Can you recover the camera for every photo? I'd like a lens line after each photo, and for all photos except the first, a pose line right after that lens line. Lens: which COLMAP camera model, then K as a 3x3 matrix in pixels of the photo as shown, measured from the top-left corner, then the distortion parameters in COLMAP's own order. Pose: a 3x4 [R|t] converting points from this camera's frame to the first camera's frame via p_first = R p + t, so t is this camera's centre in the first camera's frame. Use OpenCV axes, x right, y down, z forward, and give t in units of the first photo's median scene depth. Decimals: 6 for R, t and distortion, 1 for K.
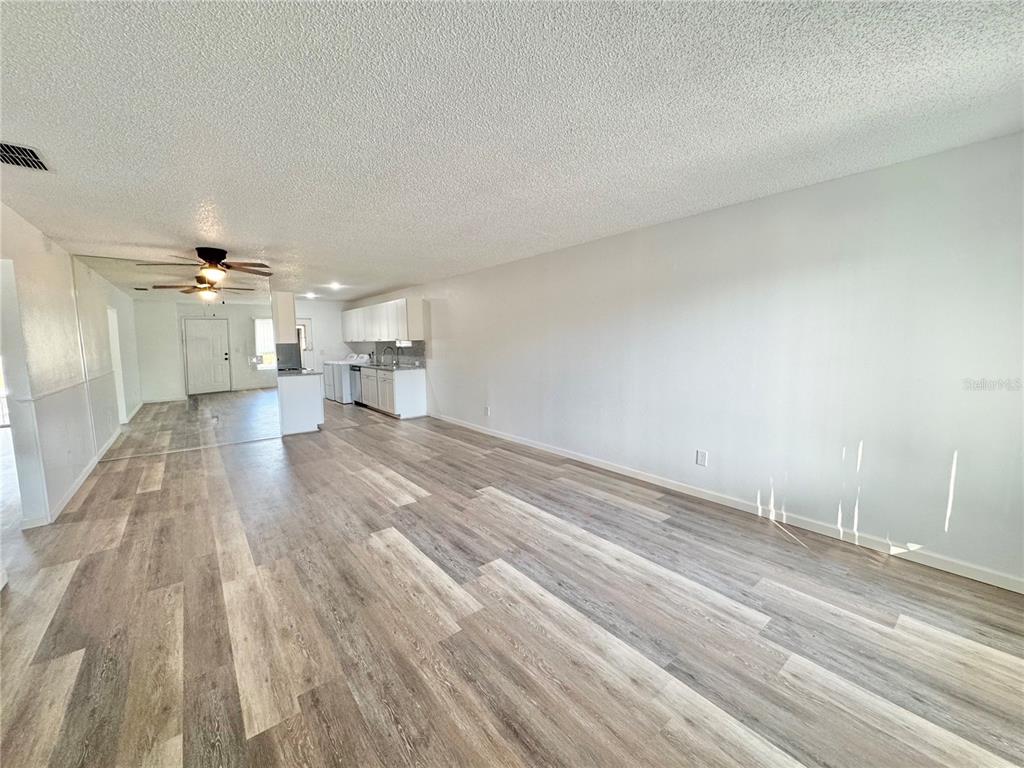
lens RADIAL K [[407.6, 0, 512.0], [0, 407.6, 384.0], [0, 0, 1]] dist [-0.002825, 0.000019]
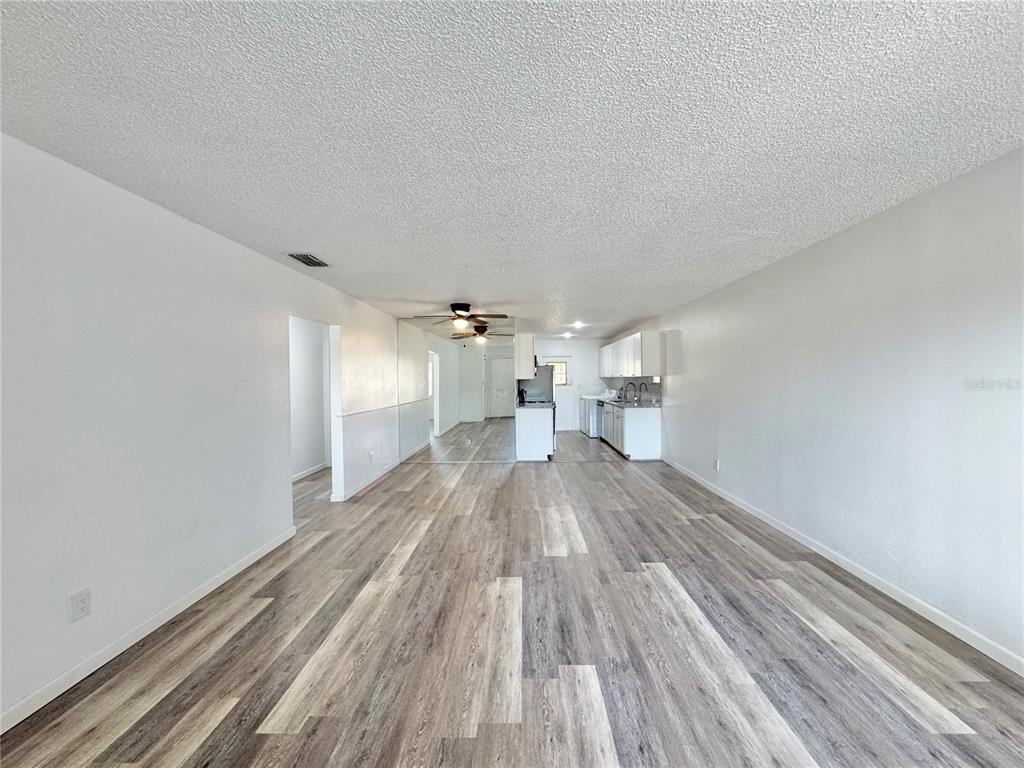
lens RADIAL K [[407.6, 0, 512.0], [0, 407.6, 384.0], [0, 0, 1]] dist [-0.002825, 0.000019]
pose [[0.768058, 0.012522, -0.640258, 0.247206], [-0.067553, 0.995815, -0.061561, -0.024969], [0.636808, 0.090533, 0.765689, 0.211375]]
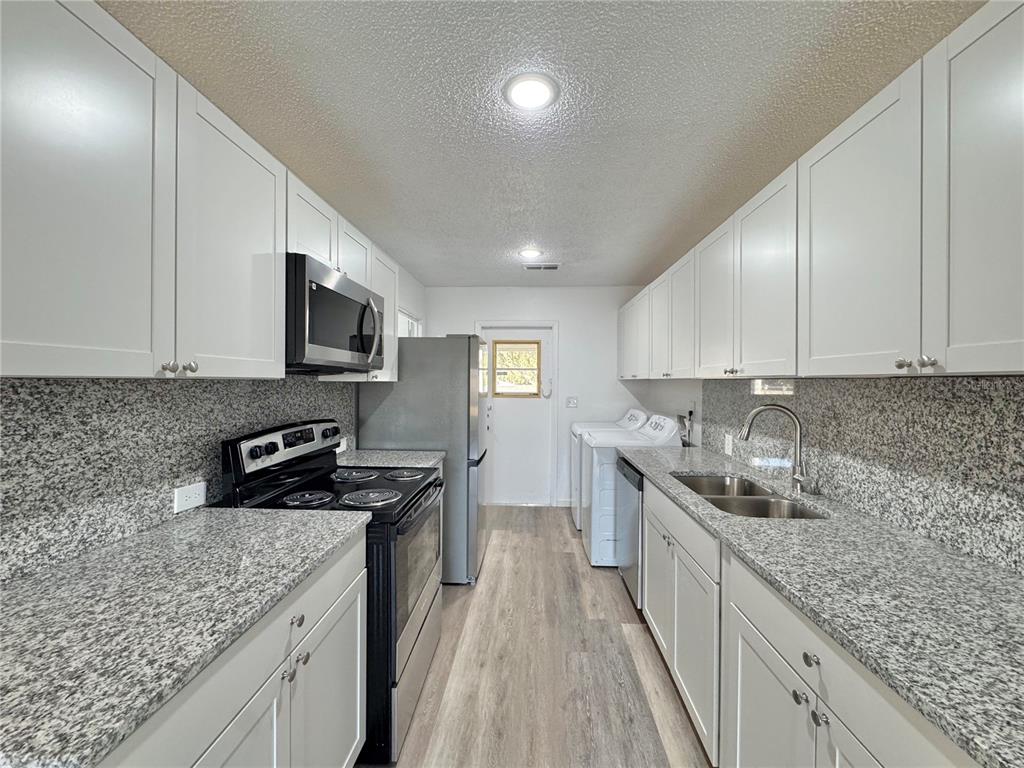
lens RADIAL K [[407.6, 0, 512.0], [0, 407.6, 384.0], [0, 0, 1]] dist [-0.002825, 0.000019]
pose [[0.750148, 0.021402, -0.660923, -0.677255], [-0.087295, 0.993934, -0.066894, -0.190626], [0.655482, 0.107876, 0.747466, 1.906554]]
